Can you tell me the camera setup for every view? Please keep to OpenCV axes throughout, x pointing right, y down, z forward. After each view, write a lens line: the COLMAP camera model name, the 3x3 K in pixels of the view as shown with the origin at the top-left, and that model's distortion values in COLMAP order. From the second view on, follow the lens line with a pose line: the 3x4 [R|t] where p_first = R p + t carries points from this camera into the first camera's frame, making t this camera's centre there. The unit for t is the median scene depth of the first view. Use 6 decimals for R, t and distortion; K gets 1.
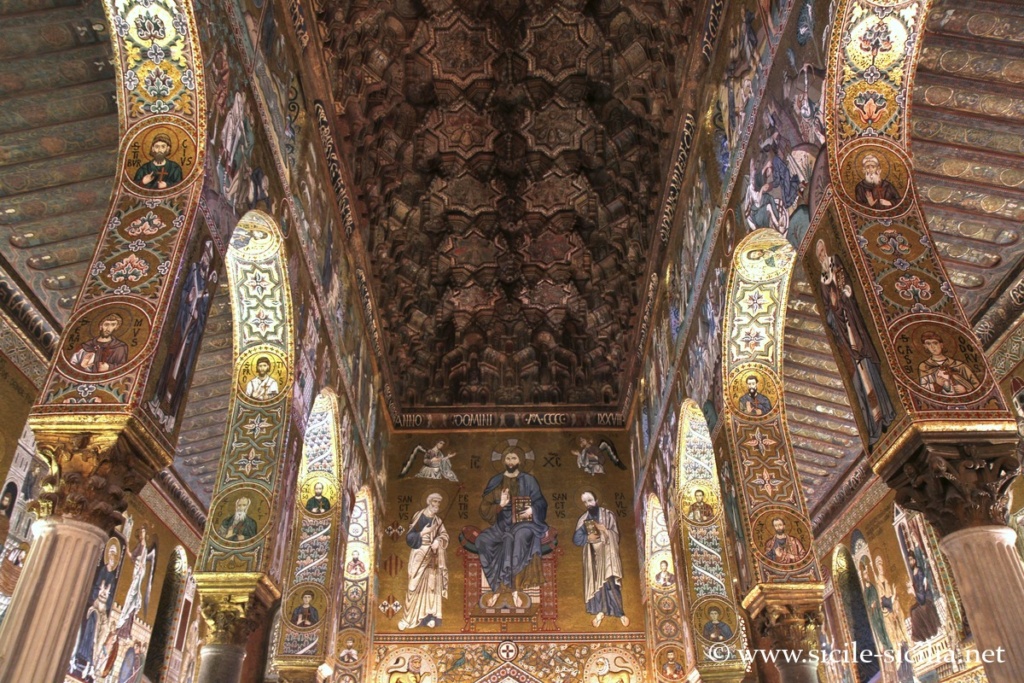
lens RADIAL K [[823.4, 0, 509.0], [0, 823.4, 347.4], [0, 0, 1]] dist [-0.084512, 0.091367]
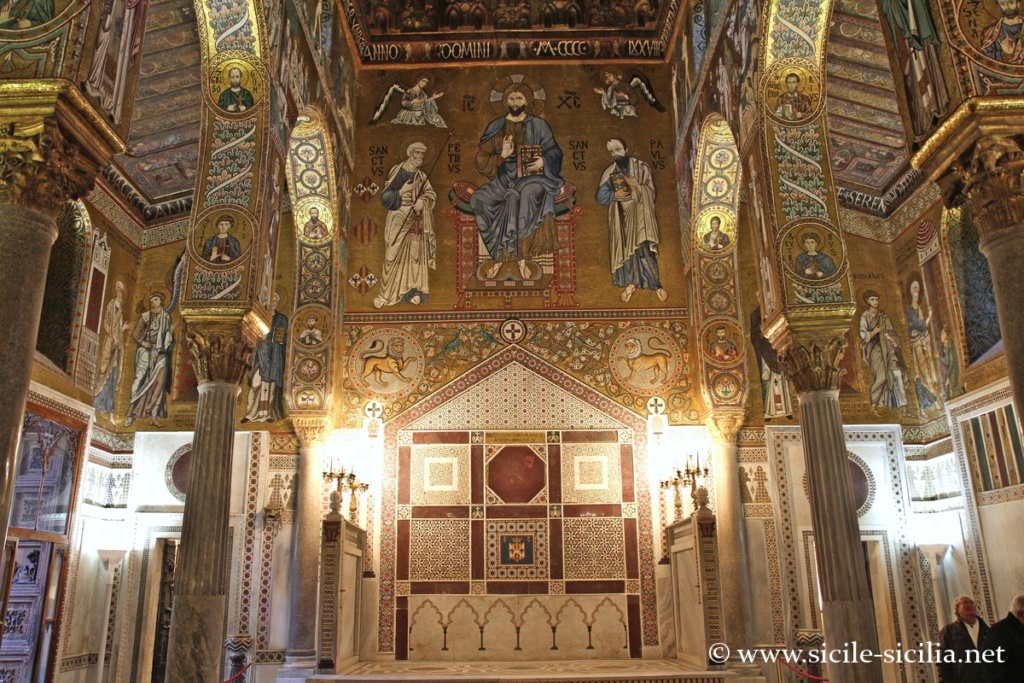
lens RADIAL K [[823.4, 0, 509.2], [0, 823.4, 345.2], [0, 0, 1]] dist [-0.084512, 0.091367]
pose [[0.999965, -0.007778, -0.003178, -0.002880], [0.008360, 0.958904, 0.283609, 0.160839], [0.000842, -0.283625, 0.958935, 0.233839]]
